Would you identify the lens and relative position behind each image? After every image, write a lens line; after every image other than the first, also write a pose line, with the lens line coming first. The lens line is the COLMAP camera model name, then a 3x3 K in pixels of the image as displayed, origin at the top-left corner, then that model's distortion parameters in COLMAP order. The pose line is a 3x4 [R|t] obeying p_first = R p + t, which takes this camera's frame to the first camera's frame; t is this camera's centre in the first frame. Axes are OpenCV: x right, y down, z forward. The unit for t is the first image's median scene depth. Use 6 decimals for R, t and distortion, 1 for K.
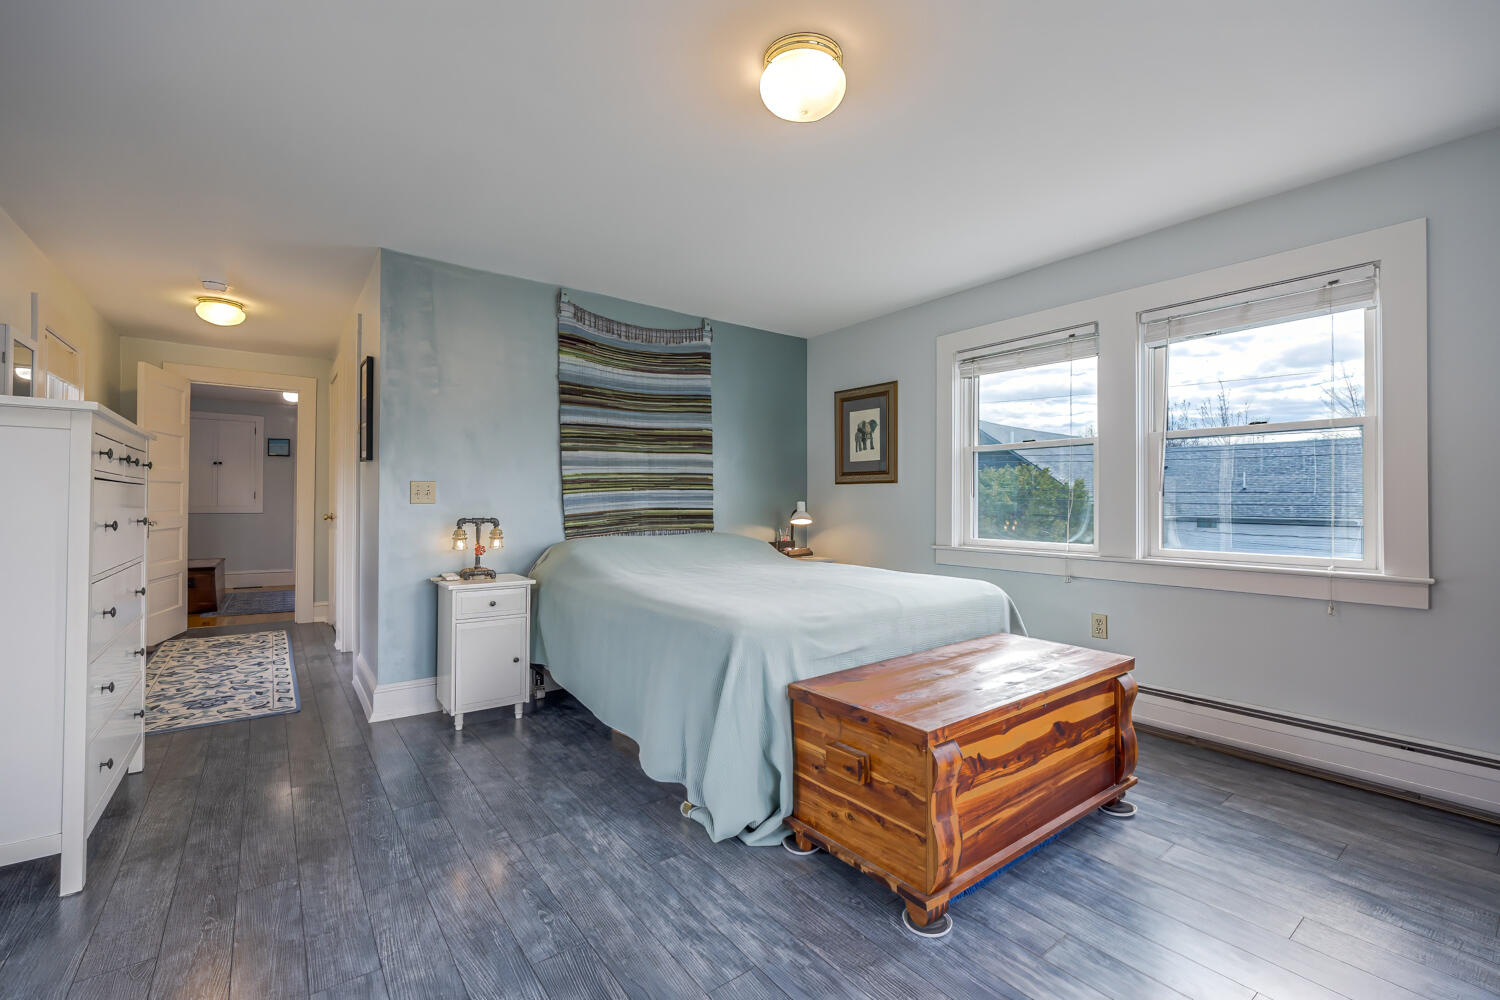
lens RADIAL K [[649.7, 0, 745.1], [0, 649.7, 500.8], [0, 0, 1]] dist [0.008316, -0.001276]
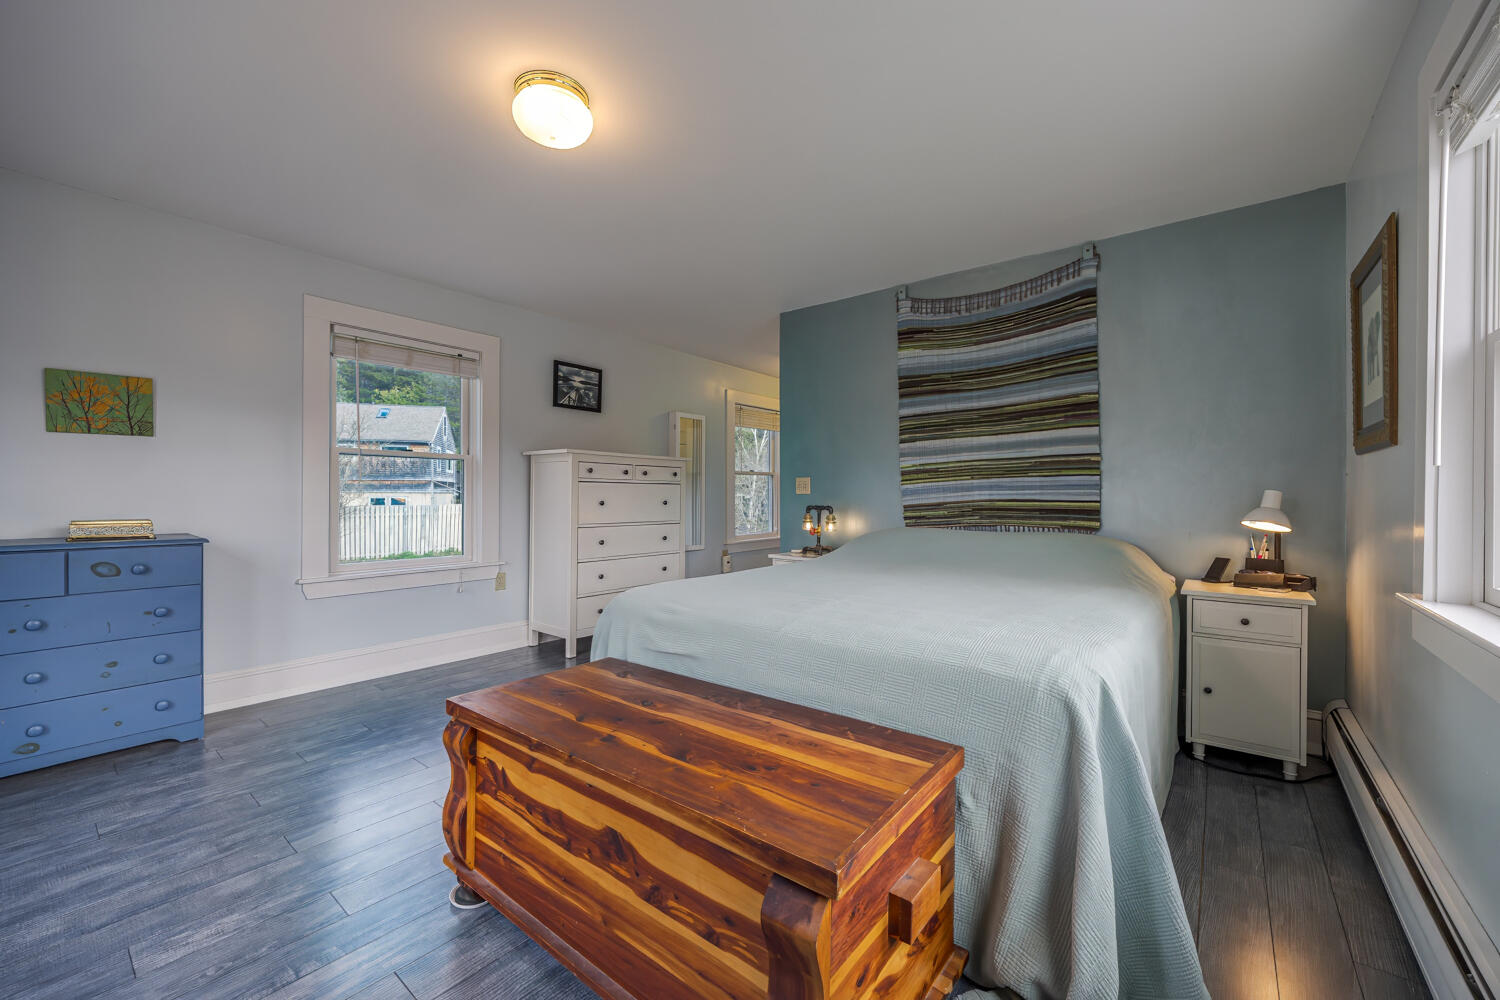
lens RADIAL K [[580.0, 0, 755.4], [0, 580.0, 497.2], [0, 0, 1]] dist [0.003408, 0.000024]
pose [[0.246910, 0.003112, -0.969033, 0.534688], [-0.001162, 0.999995, 0.002916, 0.006568], [0.969038, 0.000406, 0.246913, 0.521167]]
